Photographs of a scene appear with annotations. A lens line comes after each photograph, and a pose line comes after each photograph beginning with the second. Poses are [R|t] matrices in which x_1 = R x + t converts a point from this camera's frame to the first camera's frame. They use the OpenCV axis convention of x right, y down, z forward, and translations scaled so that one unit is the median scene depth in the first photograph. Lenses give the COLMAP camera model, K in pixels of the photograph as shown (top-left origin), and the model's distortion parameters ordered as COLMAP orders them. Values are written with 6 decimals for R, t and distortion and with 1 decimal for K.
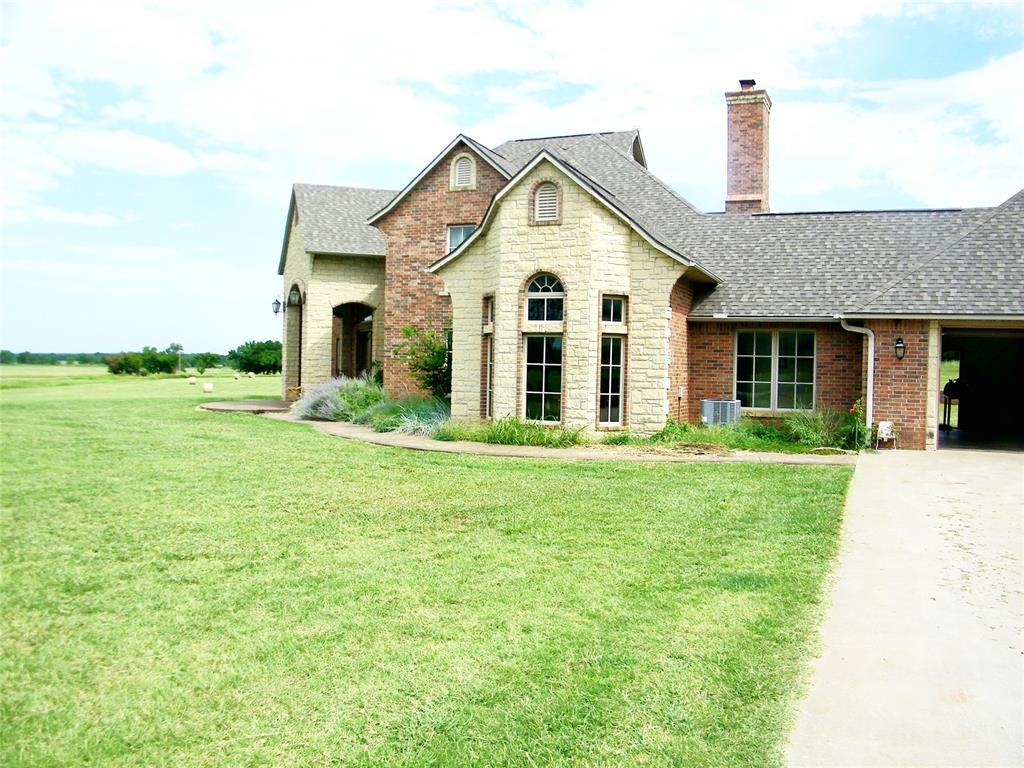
lens RADIAL K [[870.1, 0, 512.0], [0, 870.1, 384.0], [0, 0, 1]] dist [-0.137431, 0.010765]
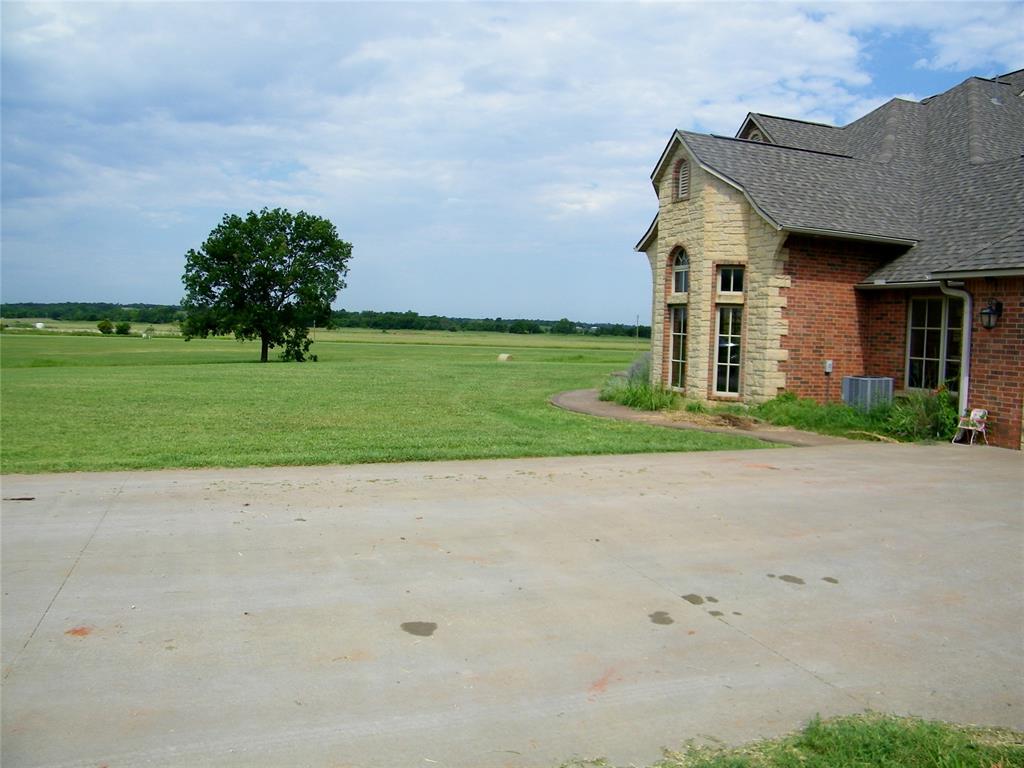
lens RADIAL K [[870.1, 0, 512.0], [0, 870.1, 384.0], [0, 0, 1]] dist [-0.137431, 0.010765]
pose [[0.666455, 0.048362, -0.743975, 0.688520], [-0.035254, 0.998822, 0.033347, 0.010154], [0.744711, 0.004003, 0.667375, 0.153683]]
